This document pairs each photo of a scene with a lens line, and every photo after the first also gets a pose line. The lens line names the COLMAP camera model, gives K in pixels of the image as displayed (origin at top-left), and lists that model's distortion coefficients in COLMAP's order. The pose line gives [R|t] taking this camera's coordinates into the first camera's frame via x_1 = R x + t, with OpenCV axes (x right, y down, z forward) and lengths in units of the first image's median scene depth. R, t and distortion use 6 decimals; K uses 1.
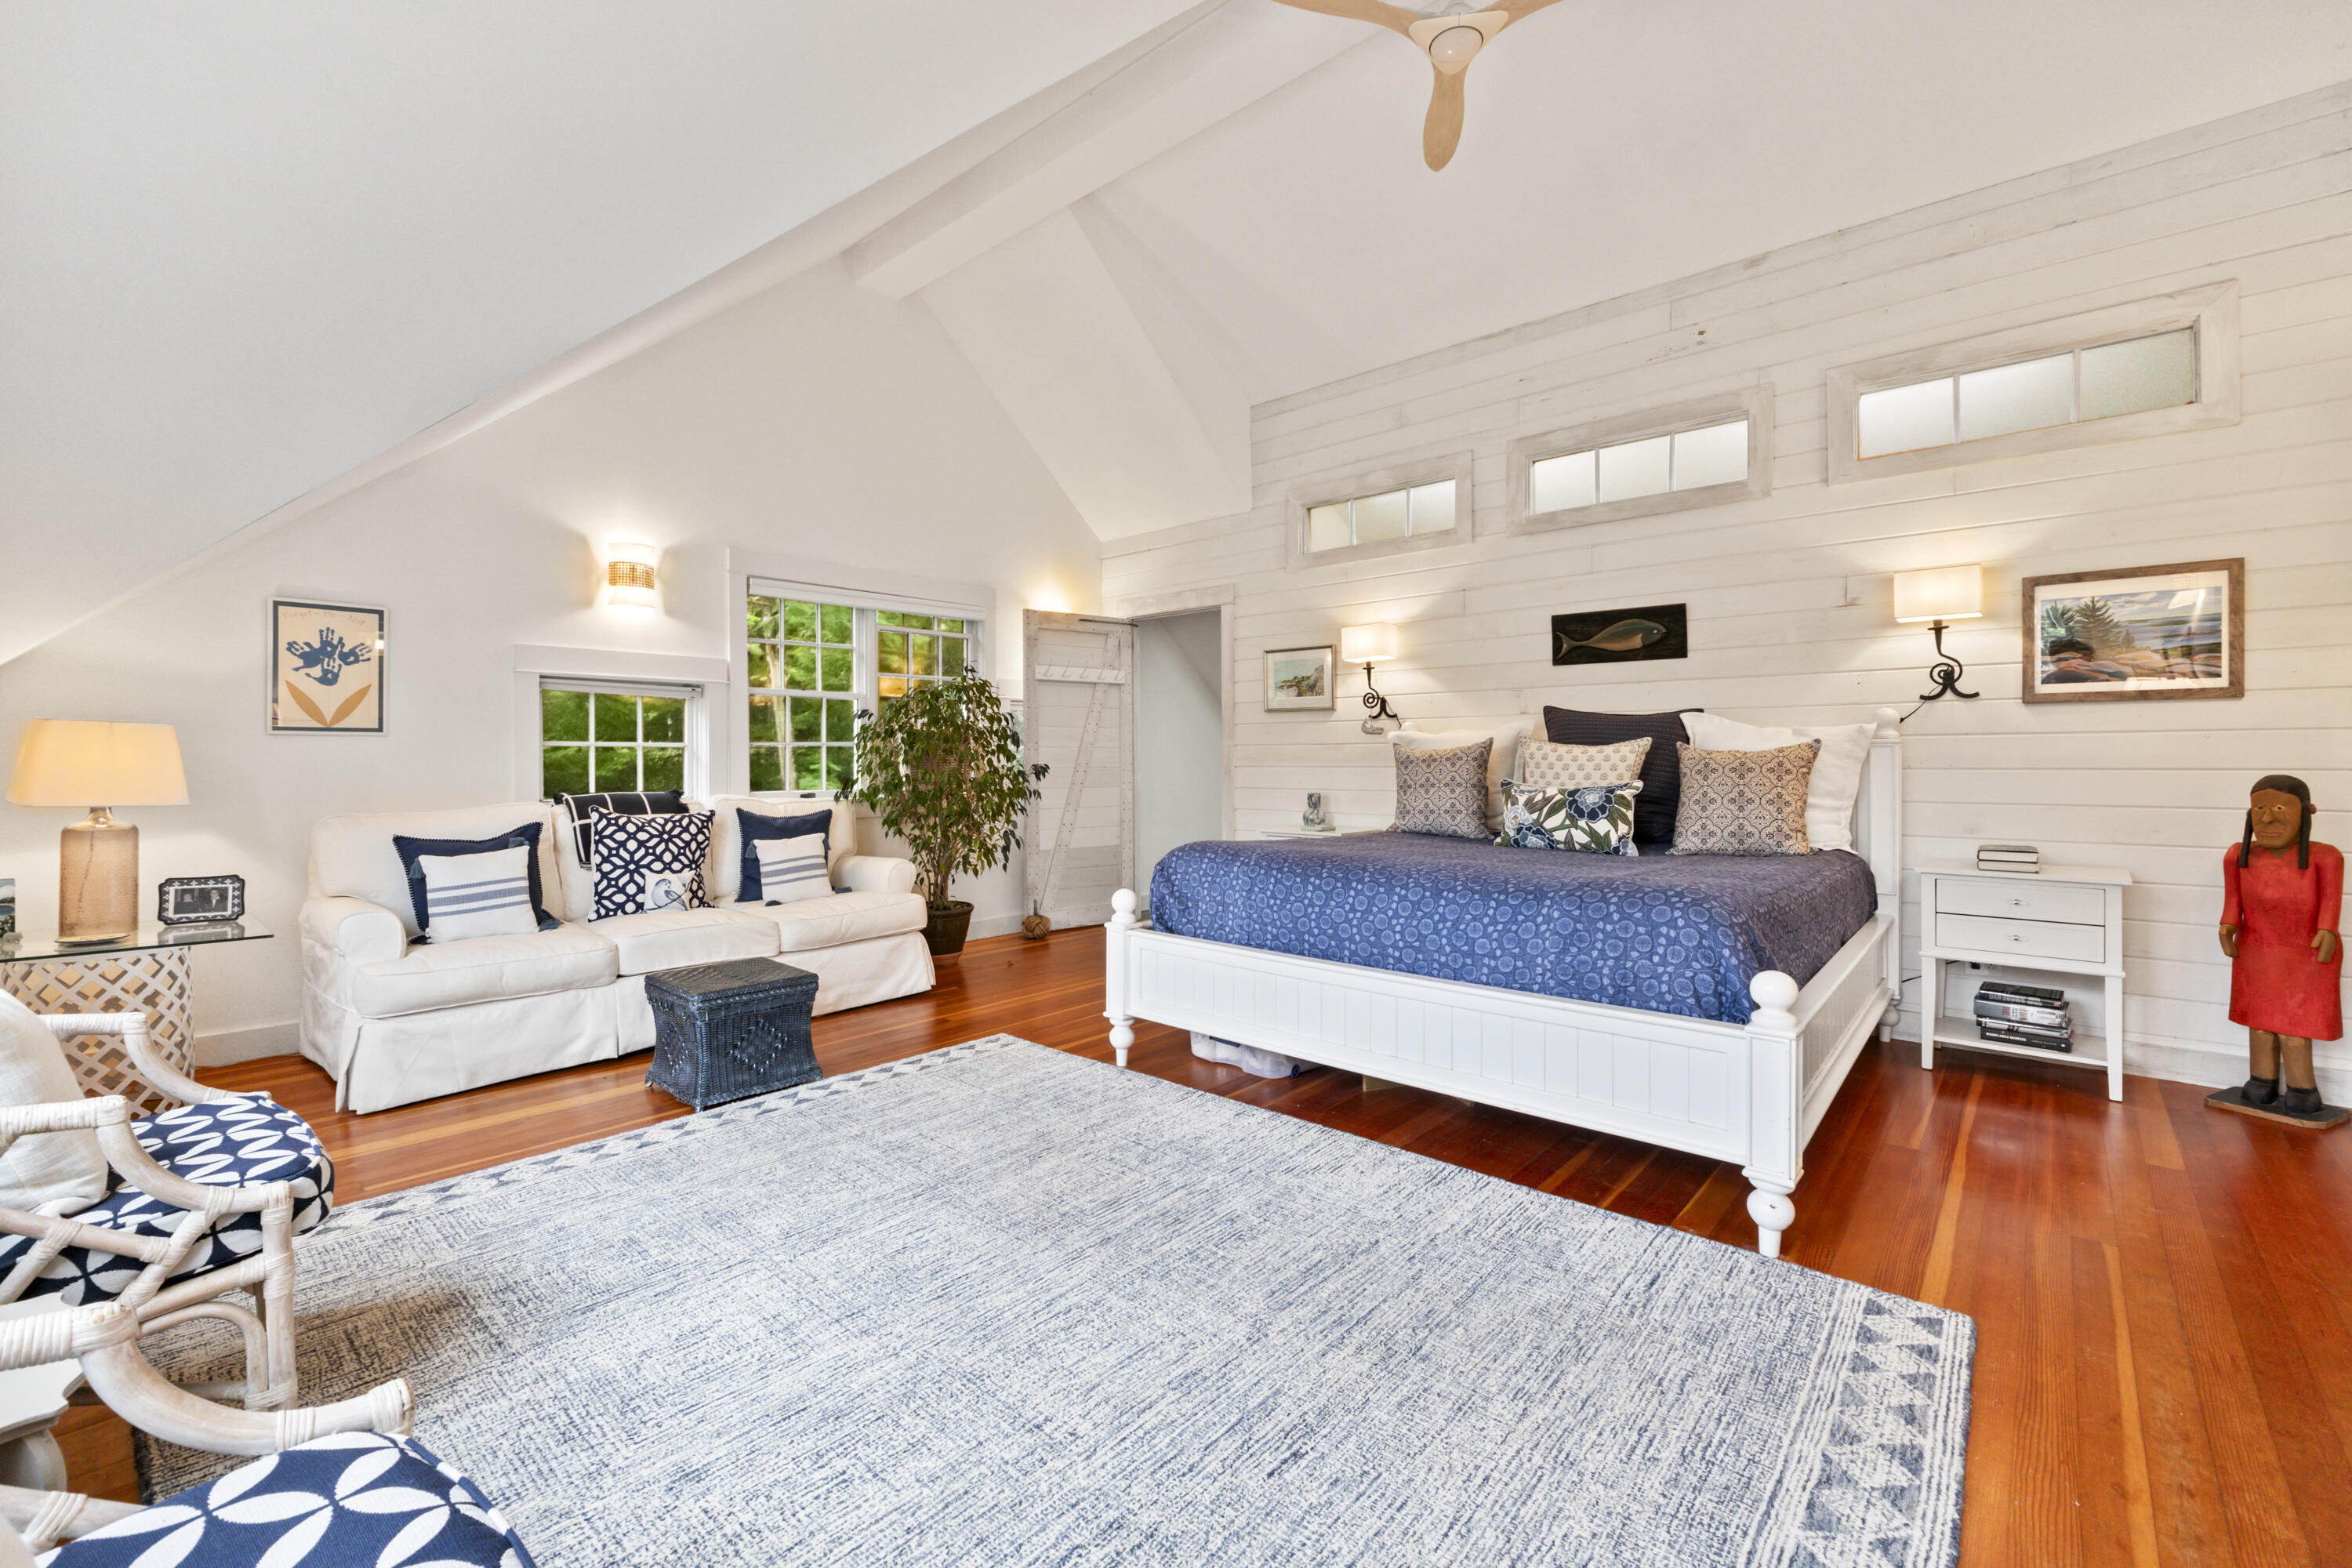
lens RADIAL K [[961.8, 0, 1176.0], [0, 961.8, 784.0], [0, 0, 1]] dist [-0.002256, -0.000353]
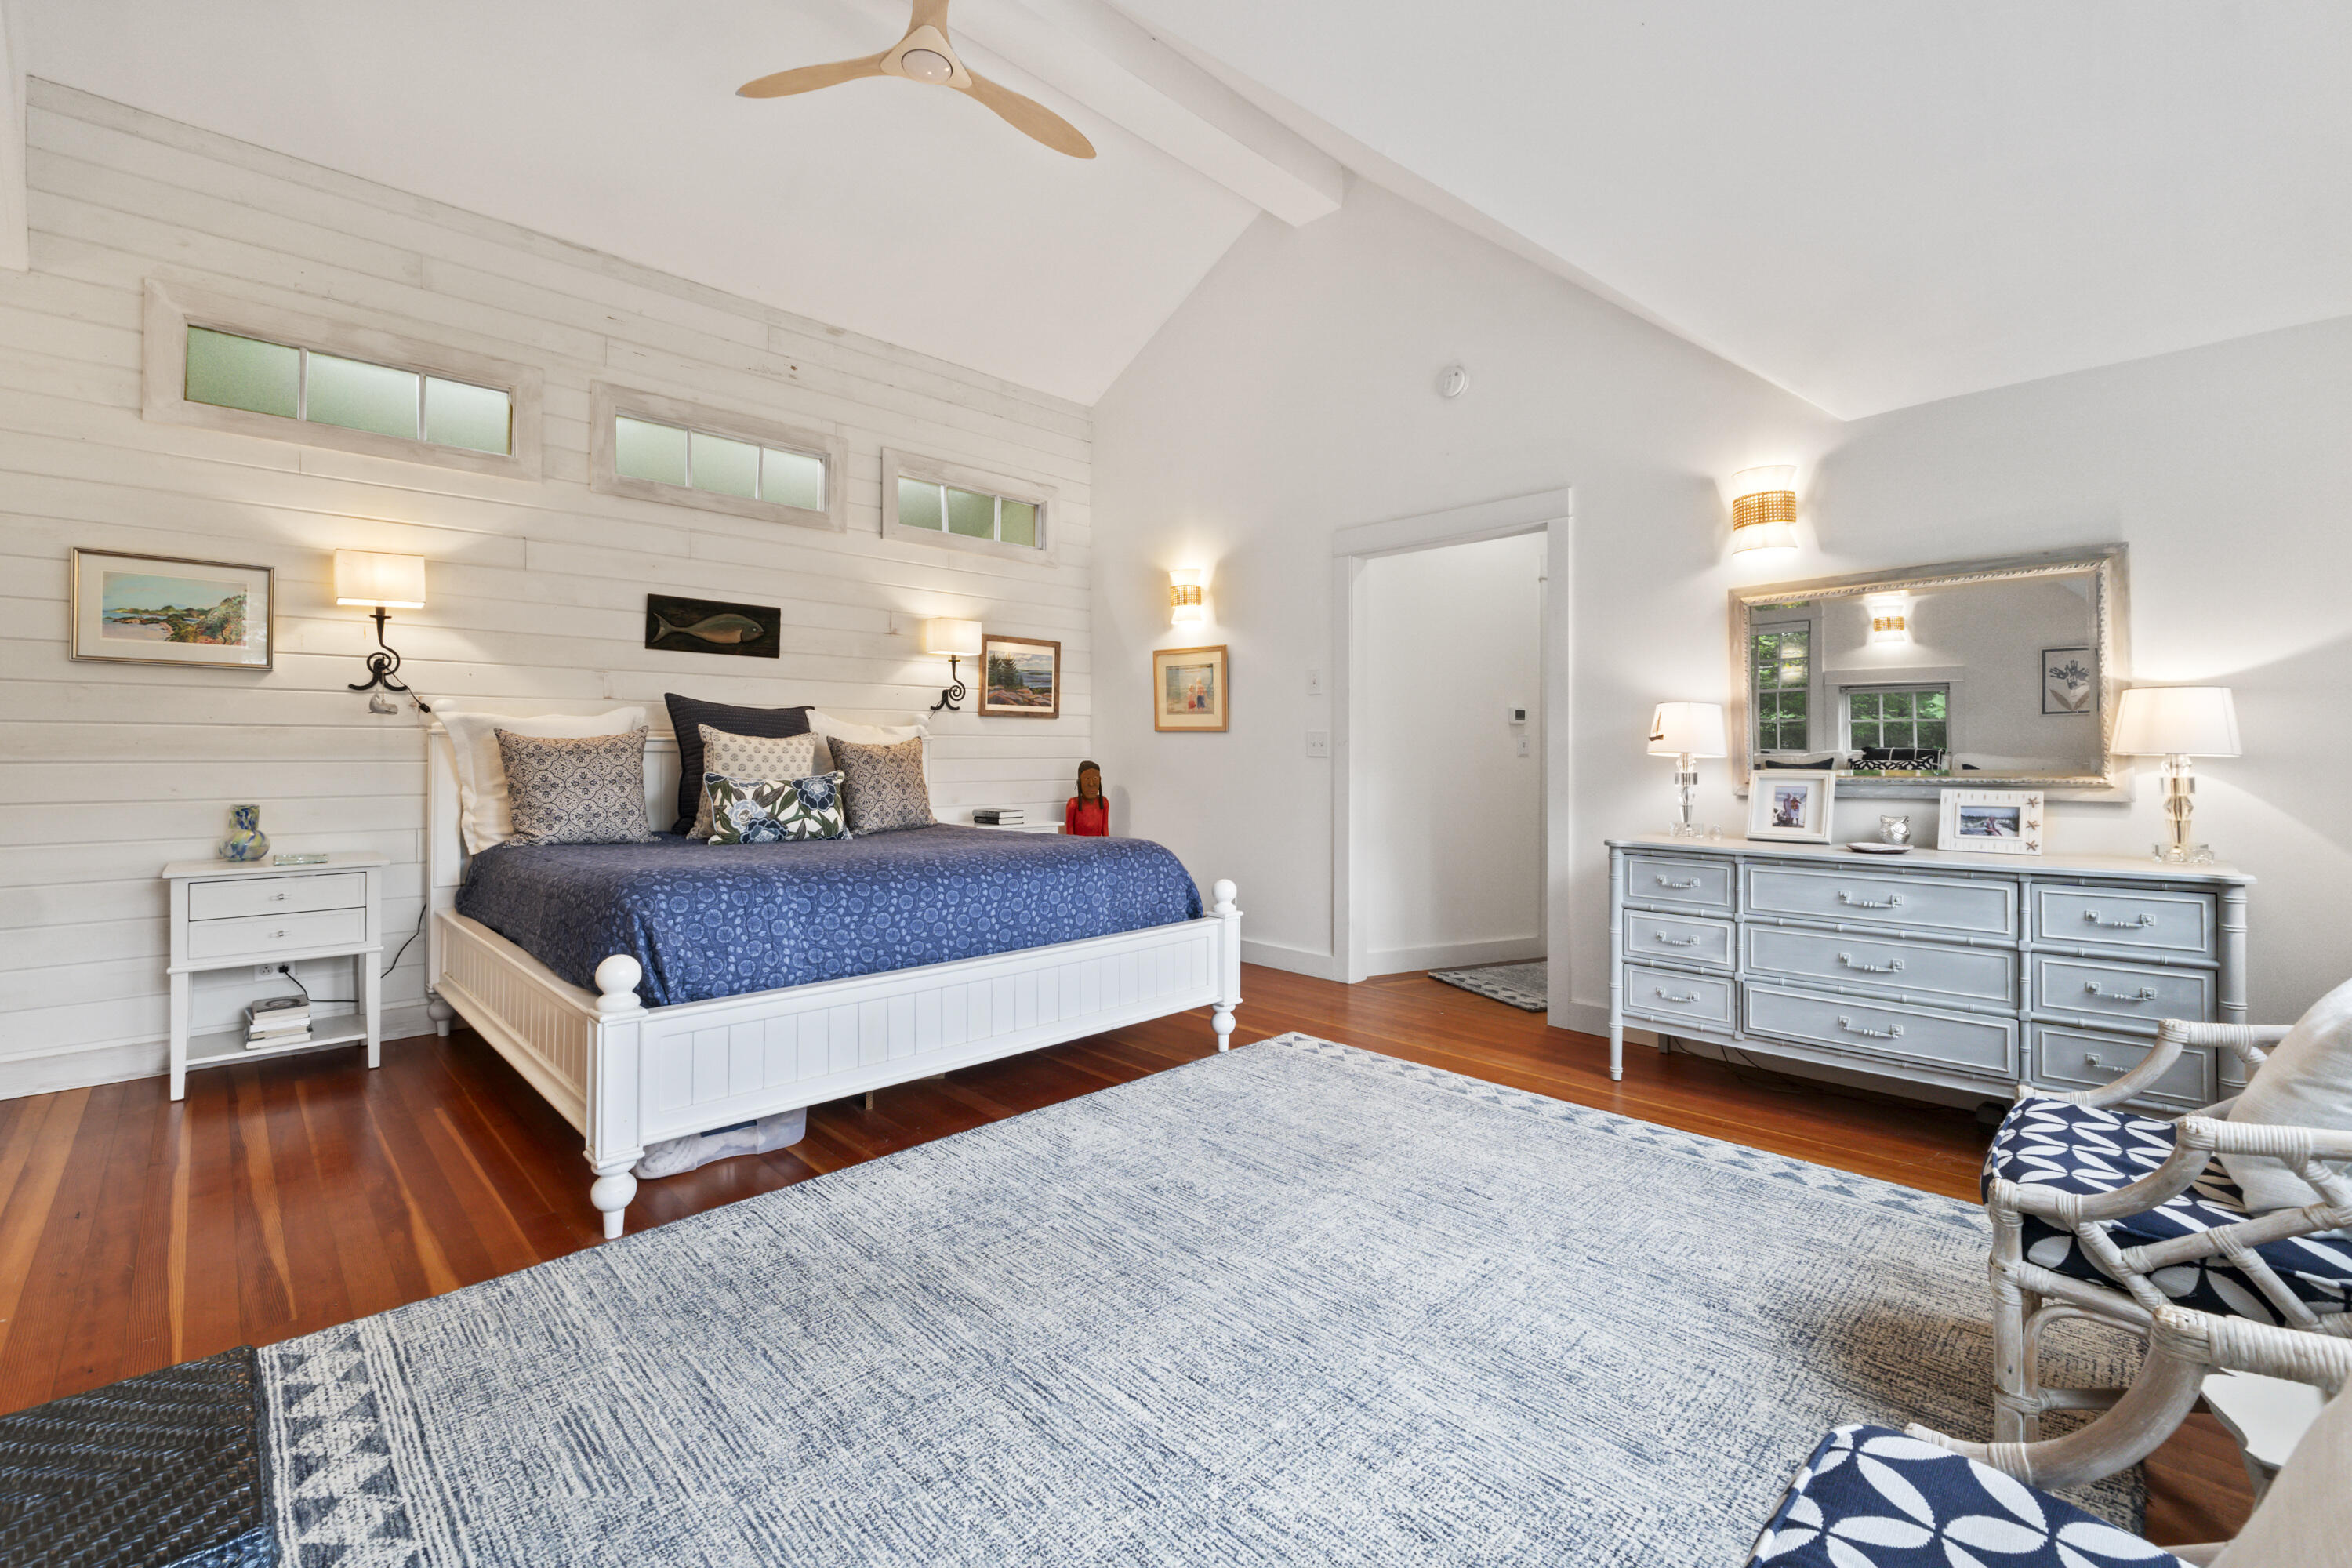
lens RADIAL K [[1000.7, 0, 1130.8], [0, 1000.7, 772.5], [0, 0, 1]] dist [-0.004125, -0.000839]
pose [[0.093445, -0.018948, 0.995444, -0.714083], [0.022907, 0.999595, 0.016877, -0.015121], [-0.995361, 0.021226, 0.093841, 0.634925]]
